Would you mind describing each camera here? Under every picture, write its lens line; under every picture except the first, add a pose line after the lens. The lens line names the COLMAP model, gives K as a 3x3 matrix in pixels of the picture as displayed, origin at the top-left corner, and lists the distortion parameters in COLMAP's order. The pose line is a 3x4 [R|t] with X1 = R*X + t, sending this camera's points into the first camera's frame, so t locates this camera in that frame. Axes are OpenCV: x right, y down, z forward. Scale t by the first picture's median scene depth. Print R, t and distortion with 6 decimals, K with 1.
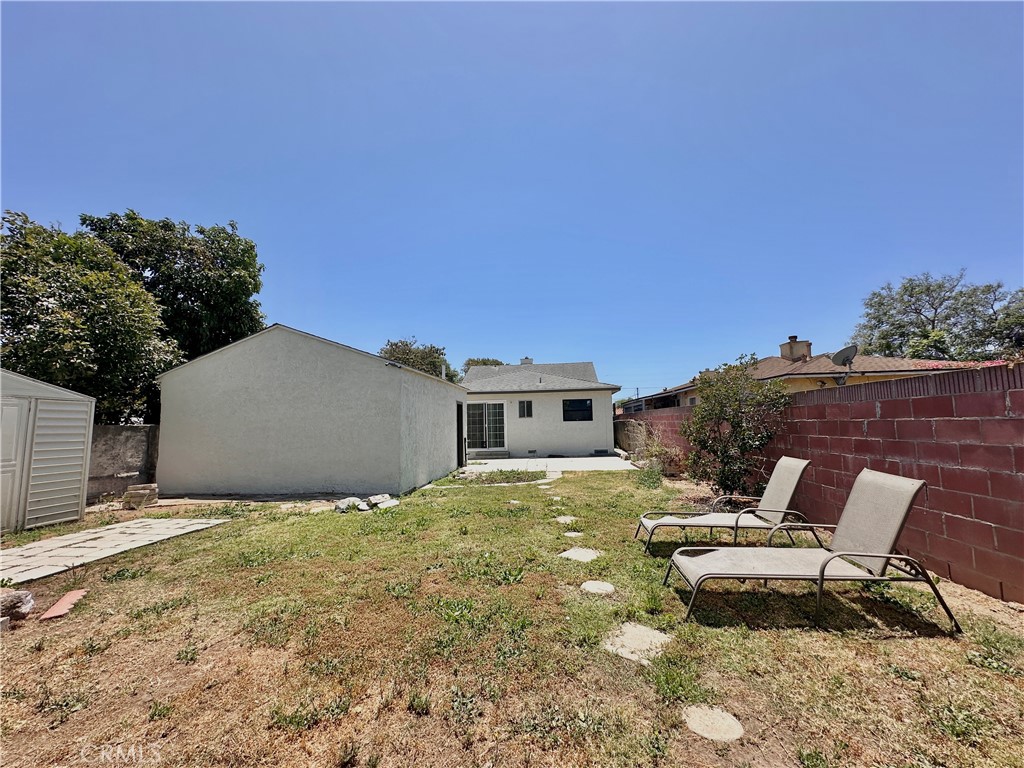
lens RADIAL K [[414.5, 0, 512.6], [0, 414.5, 380.9], [0, 0, 1]] dist [-0.007969, -0.000181]
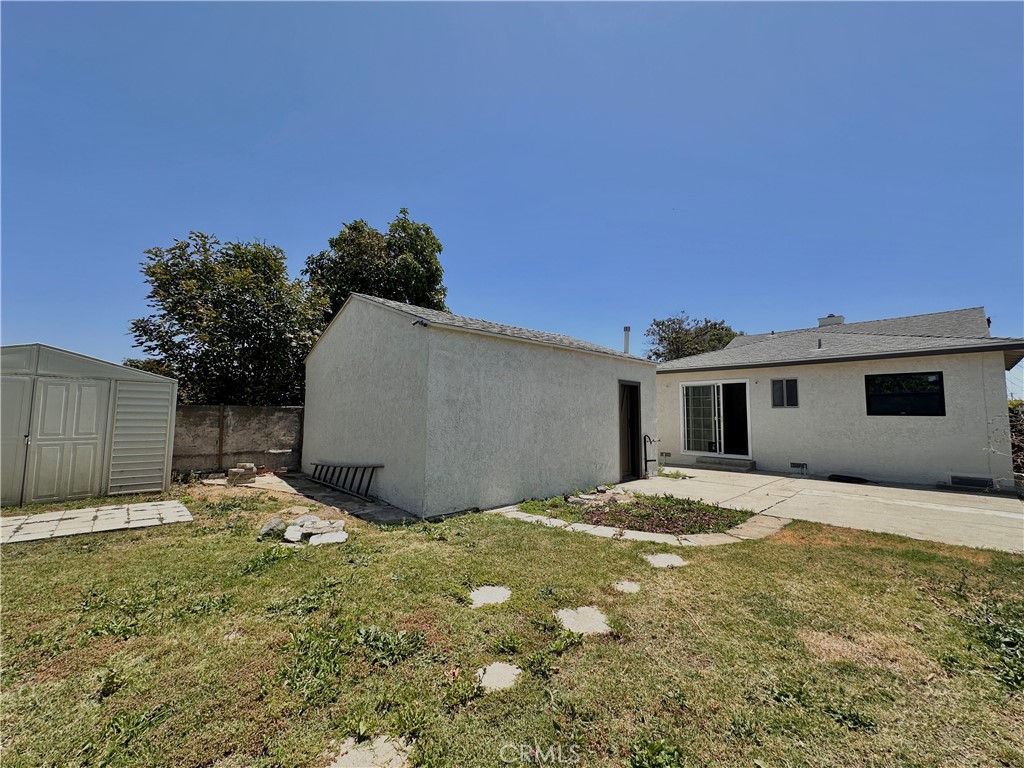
lens RADIAL K [[414.5, 0, 512.6], [0, 414.5, 380.9], [0, 0, 1]] dist [-0.007969, -0.000181]
pose [[0.748465, -0.024655, -0.662716, 0.153512], [0.042711, 0.999026, 0.011070, 0.031347], [0.661797, -0.036591, 0.748789, 0.343257]]
